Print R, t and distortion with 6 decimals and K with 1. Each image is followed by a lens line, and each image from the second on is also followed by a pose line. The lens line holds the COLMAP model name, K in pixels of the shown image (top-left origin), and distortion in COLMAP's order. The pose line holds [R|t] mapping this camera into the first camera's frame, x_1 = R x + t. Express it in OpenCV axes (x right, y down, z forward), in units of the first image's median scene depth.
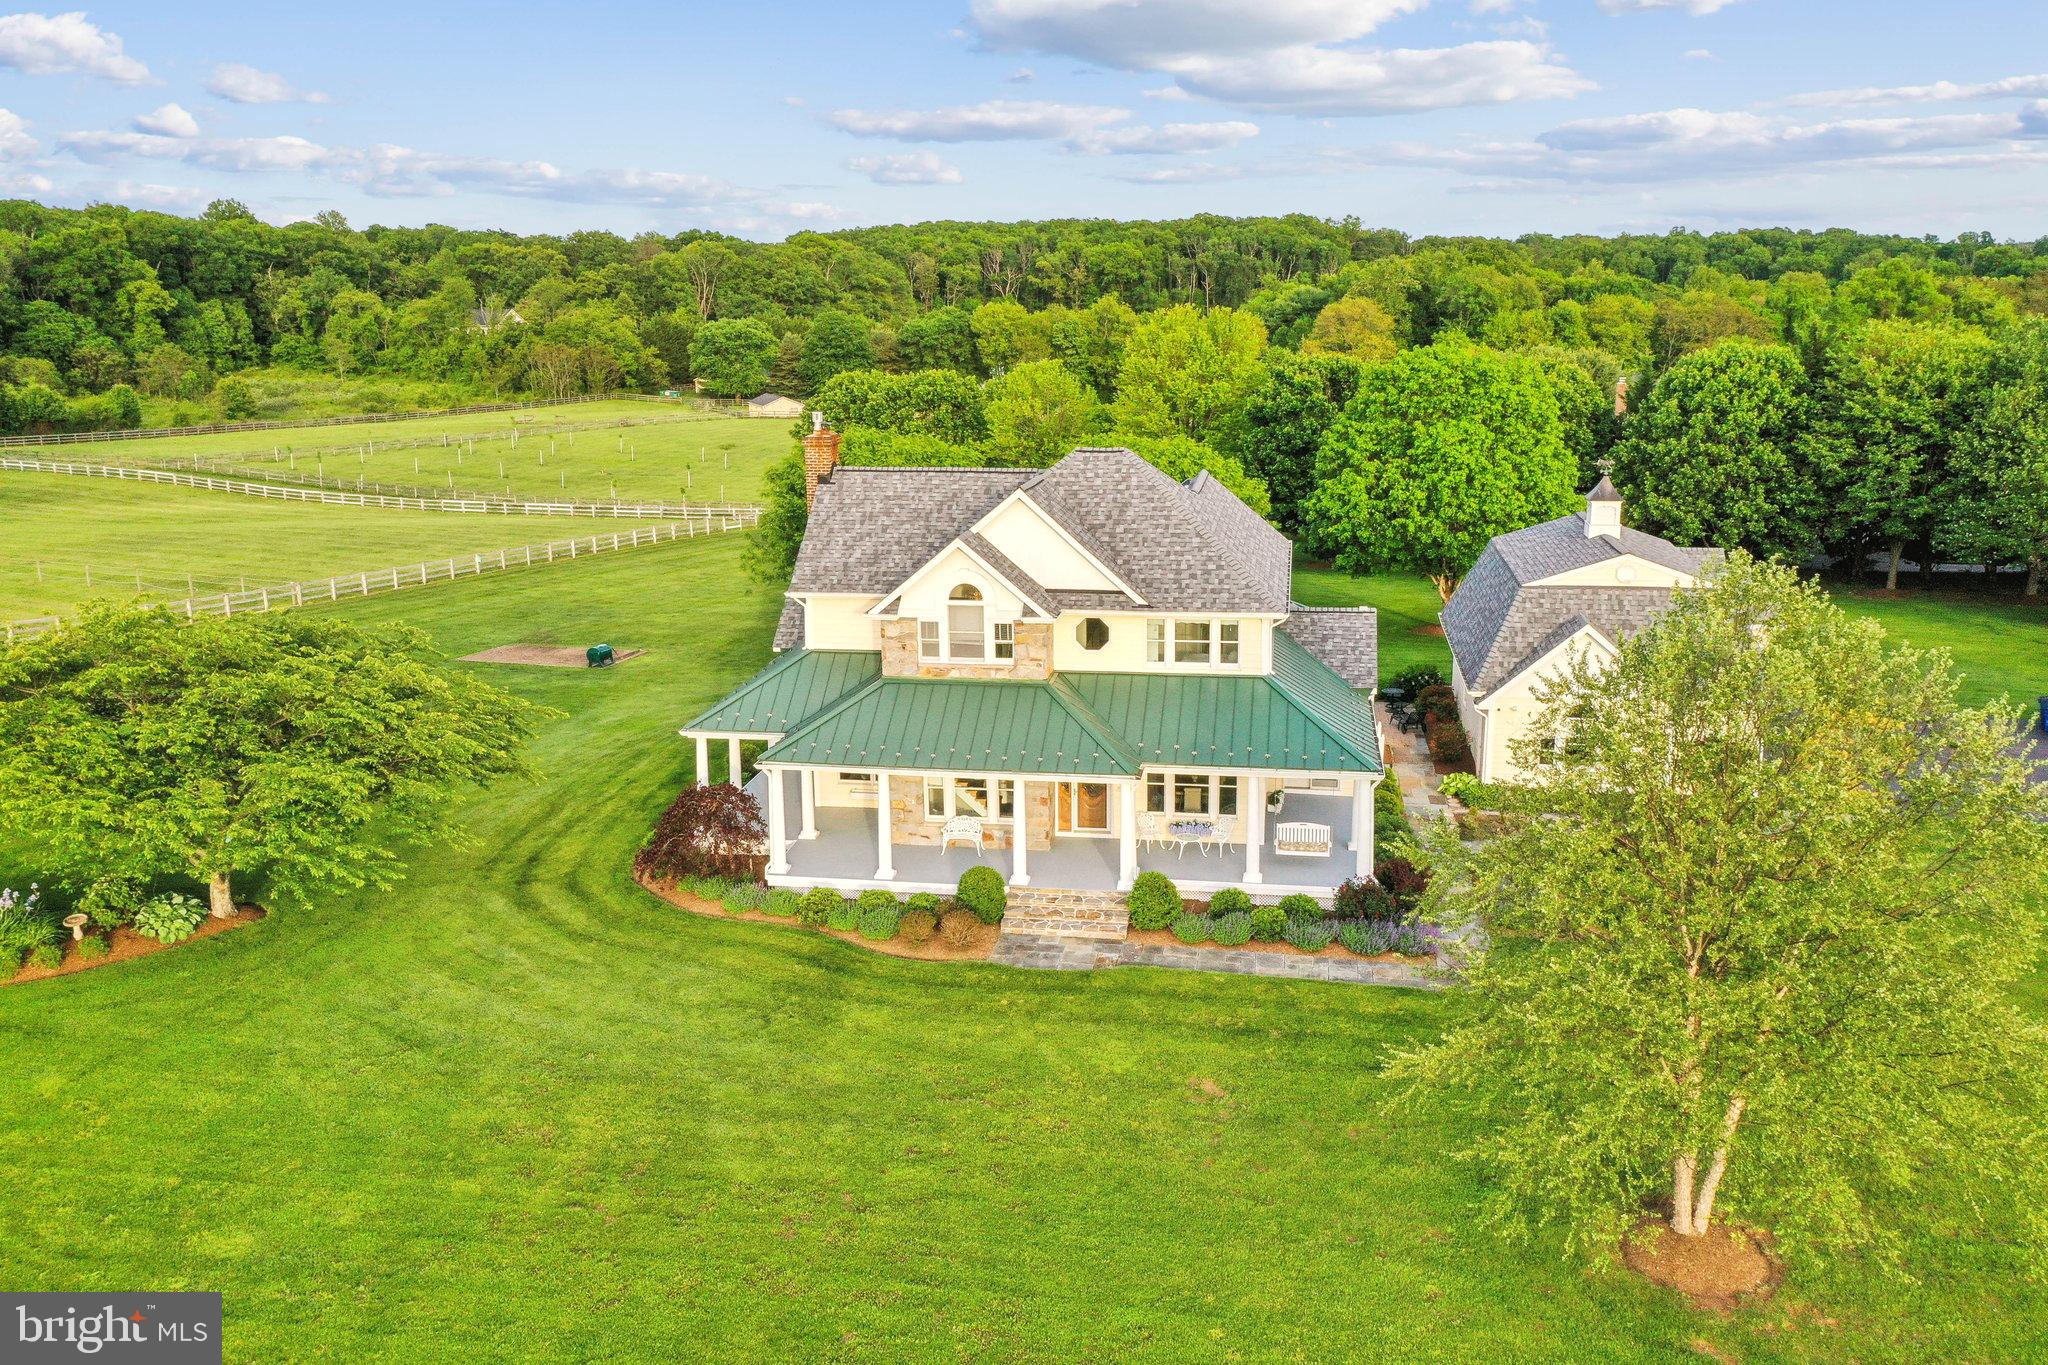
lens RADIAL K [[1642.9, 0, 1024.0], [0, 1642.9, 682.5], [0, 0, 1]] dist [0.003125, -0.003741]
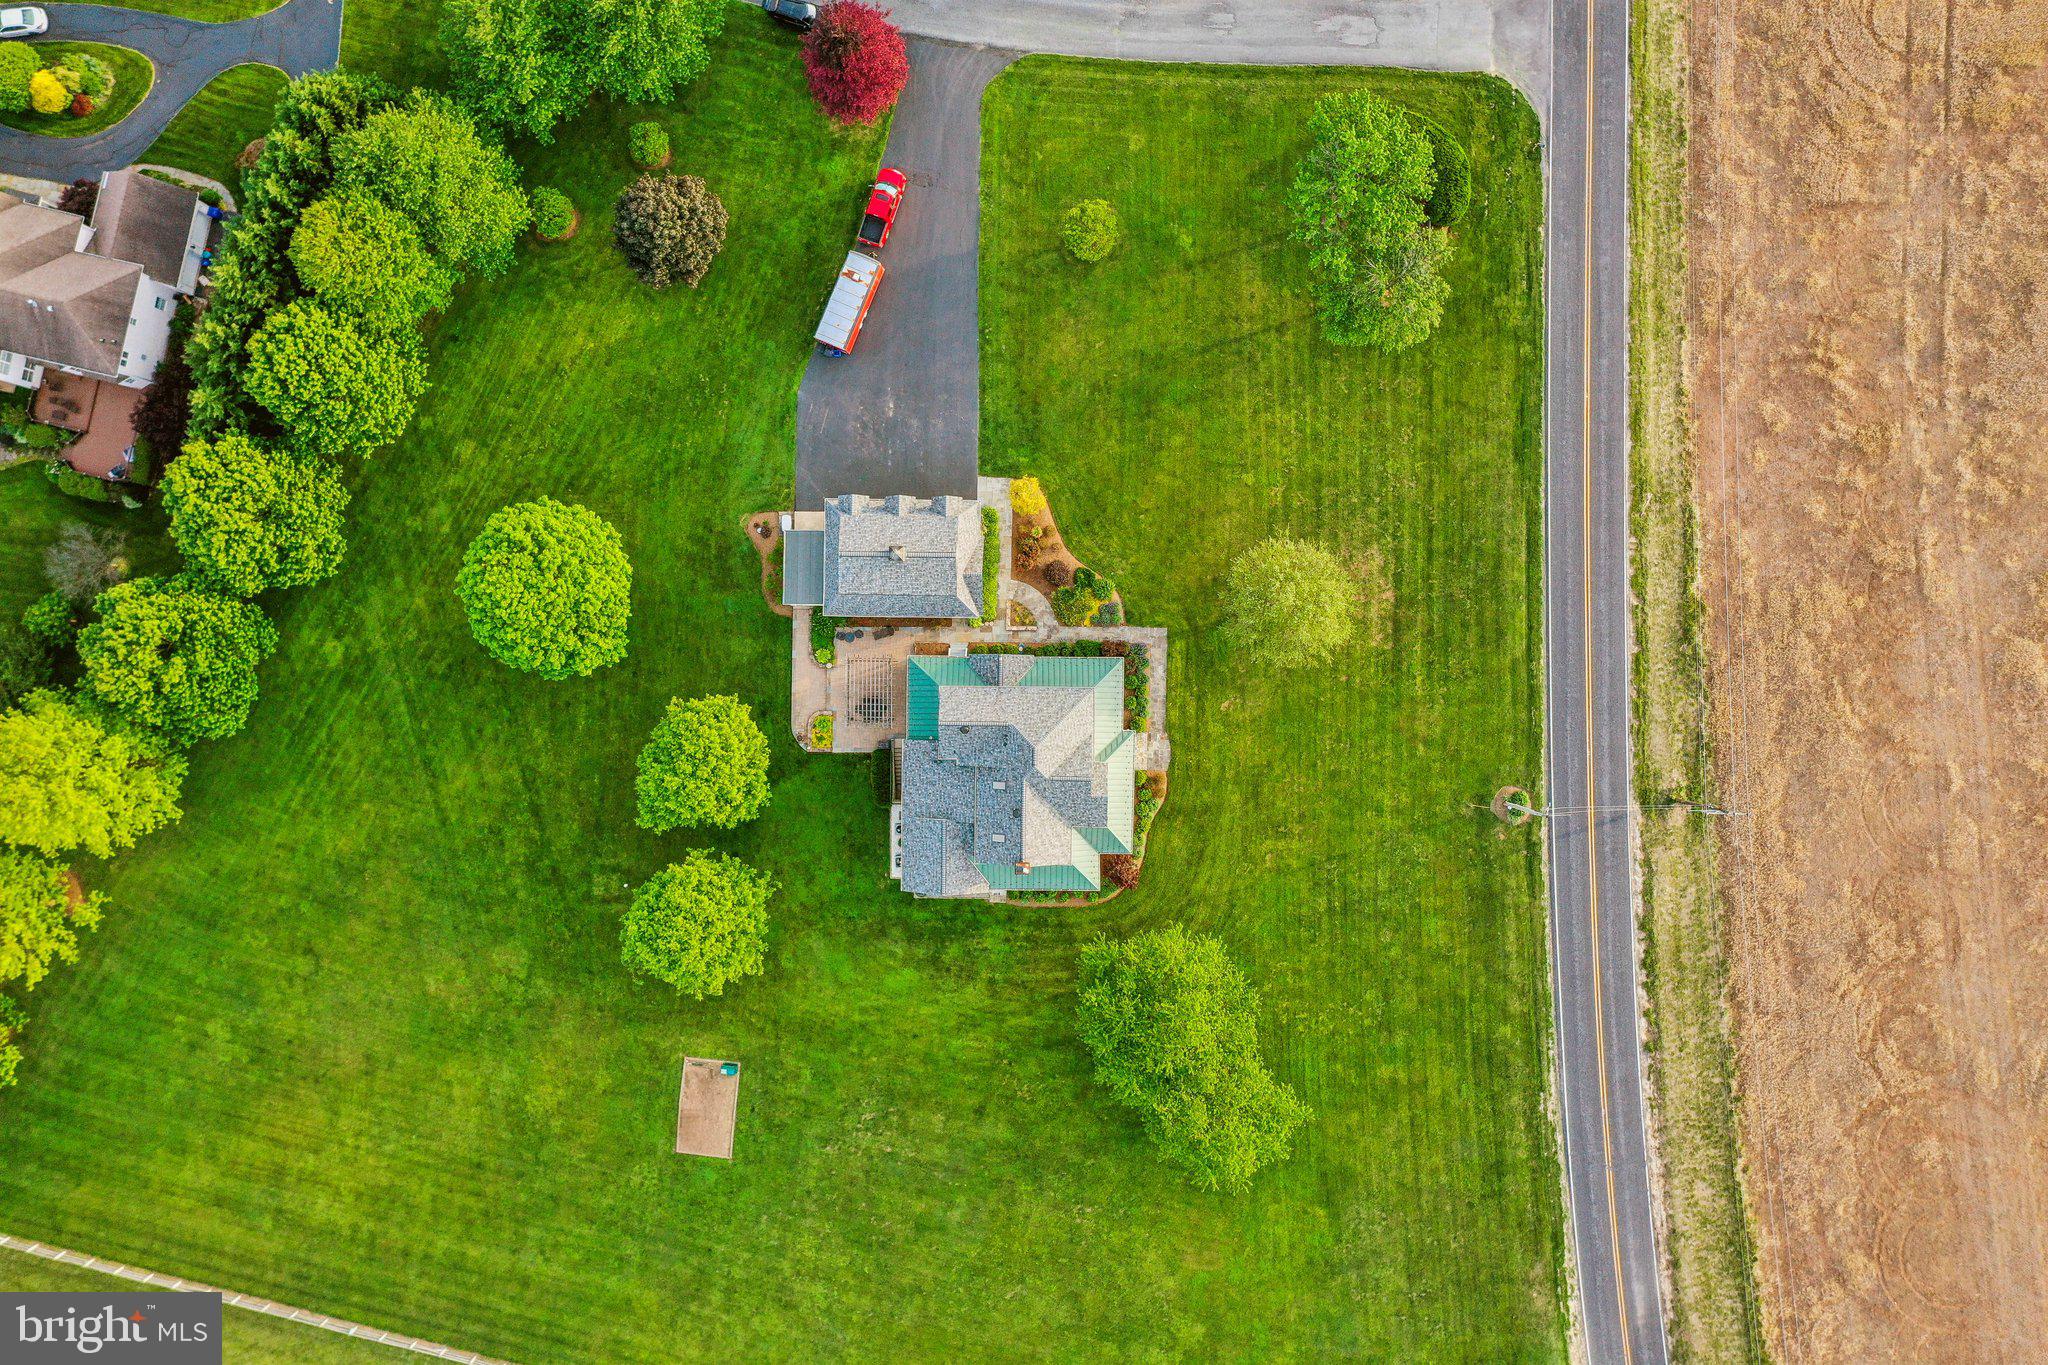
lens RADIAL K [[1642.9, 0, 1024.0], [0, 1642.9, 682.5], [0, 0, 1]] dist [0.003125, -0.003741]
pose [[-0.152117, -0.988227, 0.016345, 0.019480], [0.245192, -0.021712, 0.969231, -0.427452], [-0.957466, 0.151444, 0.245608, 0.052654]]
